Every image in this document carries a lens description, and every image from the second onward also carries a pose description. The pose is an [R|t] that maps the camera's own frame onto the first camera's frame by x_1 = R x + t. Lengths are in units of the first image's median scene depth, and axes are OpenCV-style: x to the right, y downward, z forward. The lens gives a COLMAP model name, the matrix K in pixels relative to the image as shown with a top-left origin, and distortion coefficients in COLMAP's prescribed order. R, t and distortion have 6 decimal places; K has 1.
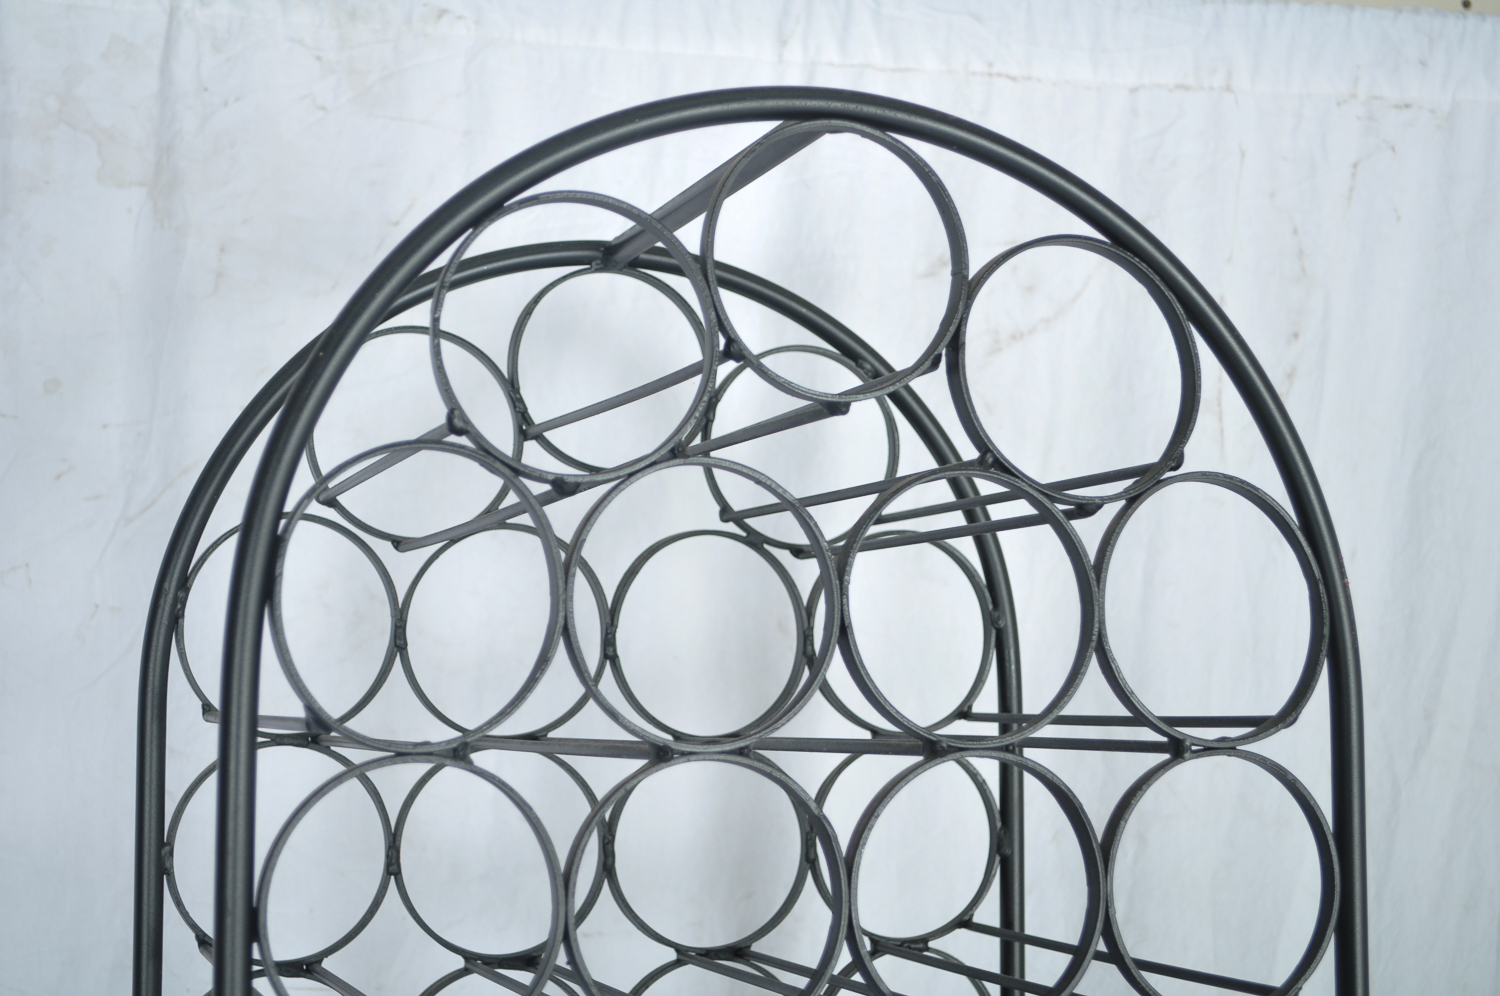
lens RADIAL K [[2367.4, 0, 749.8], [0, 2367.4, 493.8], [0, 0, 1]] dist [0.012997, 0.000000]
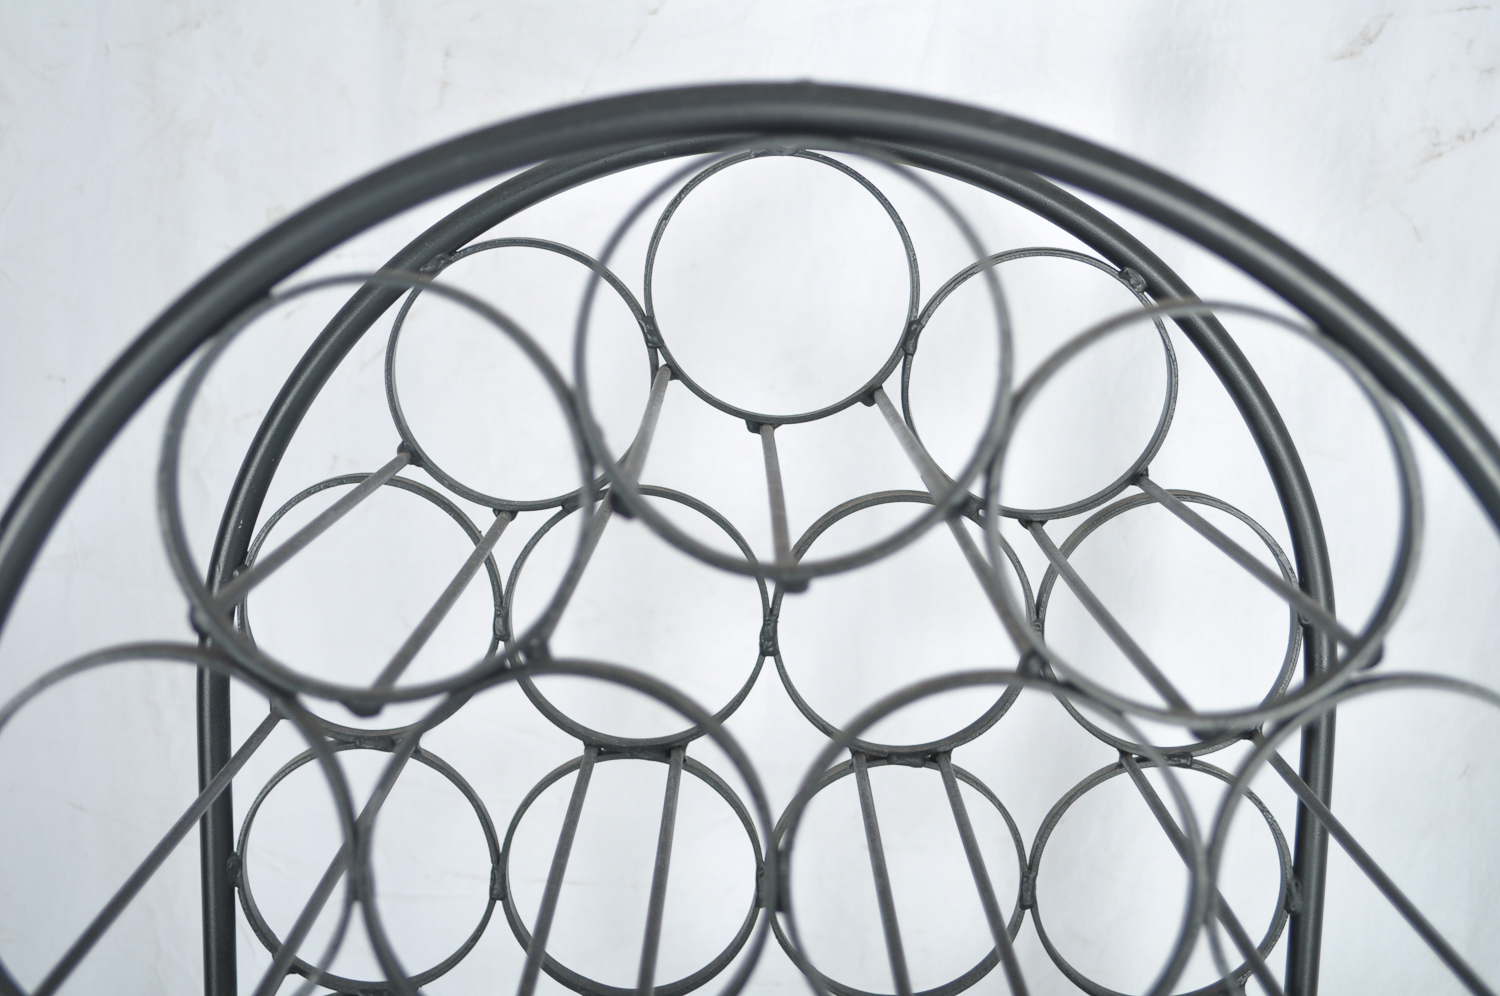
lens RADIAL K [[2126.9, 0, 754.1], [0, 2126.9, 506.7], [0, 0, 1]] dist [0.006005, 0.000000]
pose [[0.940838, 0.074633, -0.330536, 0.143757], [0.009817, 0.969031, 0.246745, -0.132020], [0.338715, -0.235392, 0.910968, 0.302476]]
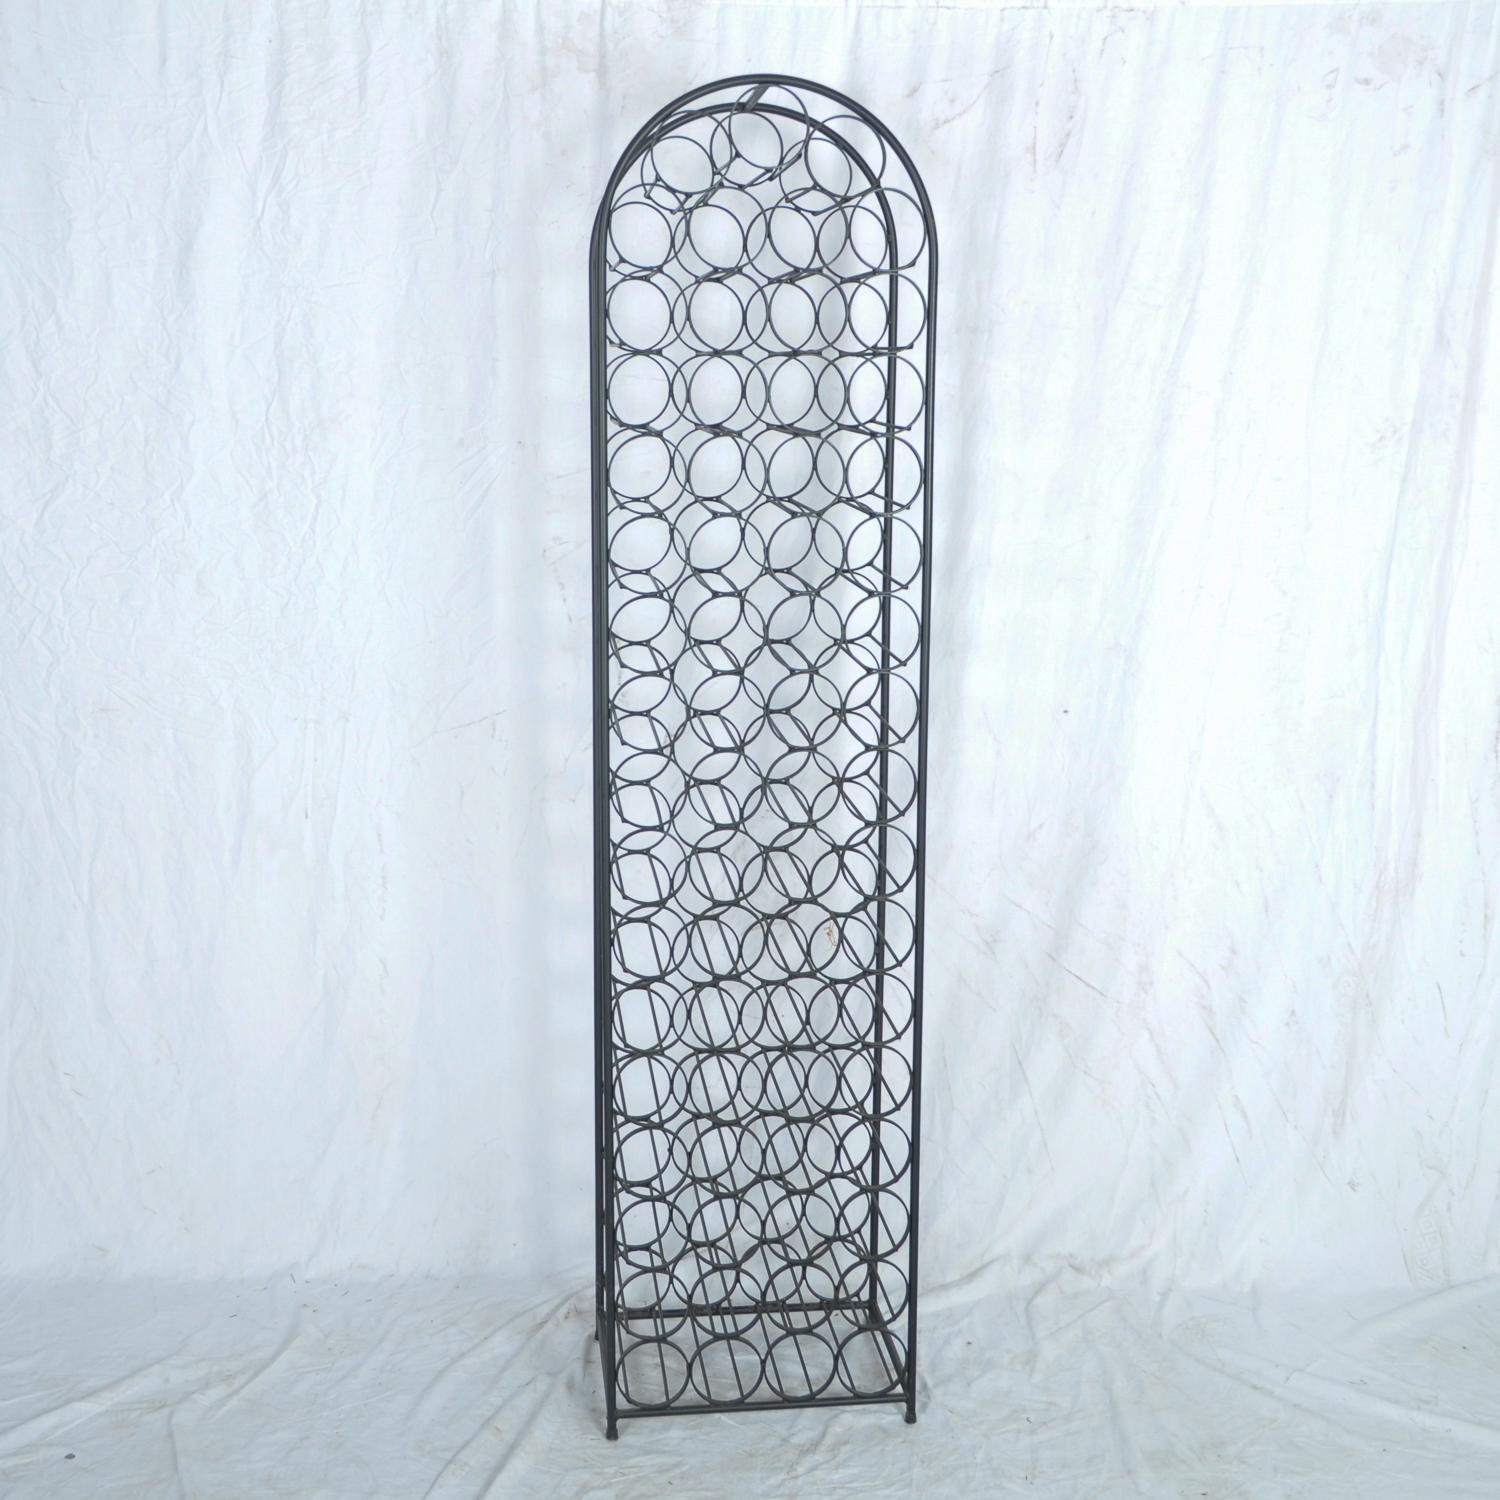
lens RADIAL K [[2046.0, 0, 751.8], [0, 2046.0, 749.7], [0, 0, 1]] dist [-0.019223, 0.000000]
pose [[0.974043, 0.048633, -0.221079, 0.446955], [0.014252, 0.961536, 0.274311, -0.026412], [0.225915, -0.270341, 0.935884, -1.269812]]
